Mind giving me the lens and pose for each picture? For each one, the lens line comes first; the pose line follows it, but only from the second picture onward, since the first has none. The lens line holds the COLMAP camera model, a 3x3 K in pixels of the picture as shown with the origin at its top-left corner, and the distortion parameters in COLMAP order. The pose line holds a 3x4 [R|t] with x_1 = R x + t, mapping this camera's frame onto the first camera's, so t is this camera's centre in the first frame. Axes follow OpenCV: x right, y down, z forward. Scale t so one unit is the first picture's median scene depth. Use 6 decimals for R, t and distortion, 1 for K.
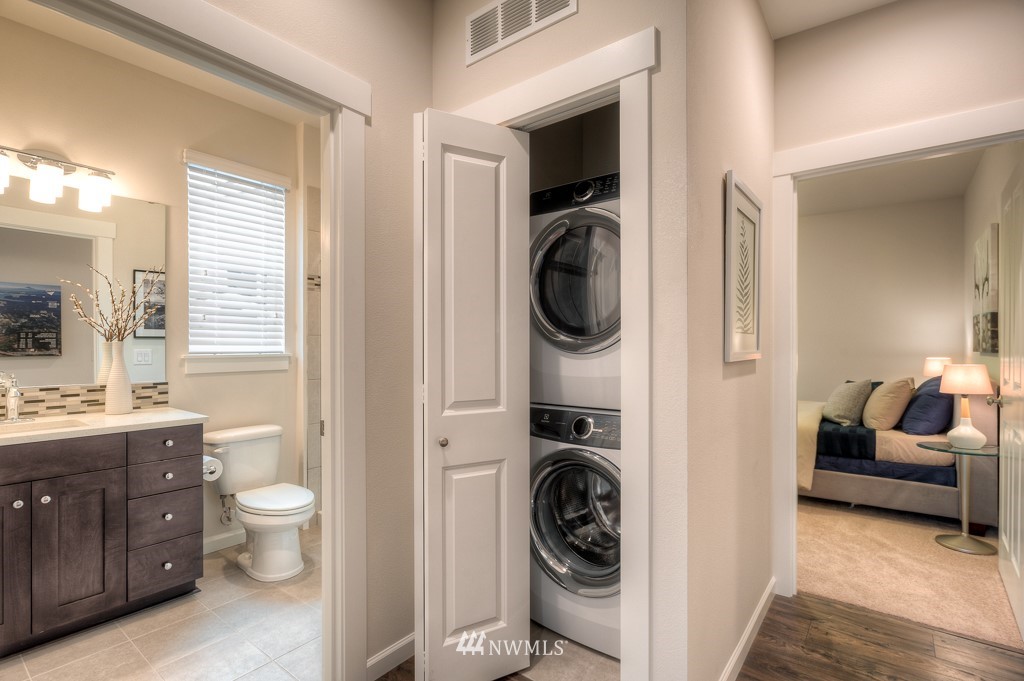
lens RADIAL K [[490.7, 0, 513.6], [0, 490.7, 344.9], [0, 0, 1]] dist [-0.004479, 0.002822]
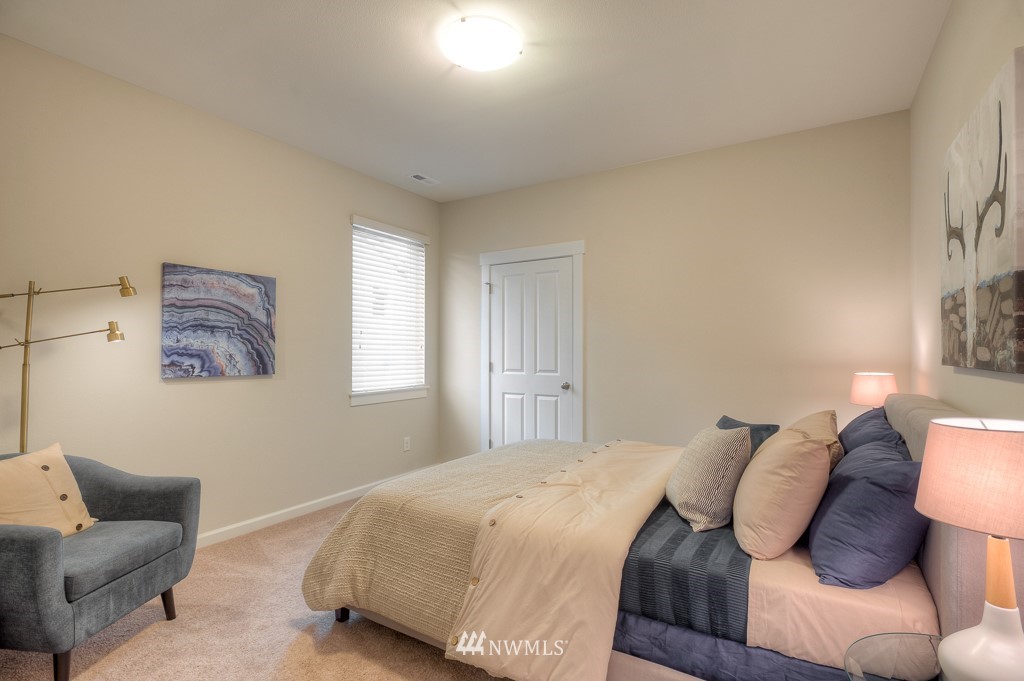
lens RADIAL K [[490.7, 0, 510.4], [0, 490.7, 342.9], [0, 0, 1]] dist [-0.004479, 0.002822]
pose [[0.994968, 0.000679, 0.100188, 0.488595], [0.000513, 0.999929, -0.011872, -0.004244], [-0.100189, 0.011864, 0.994898, 0.598180]]
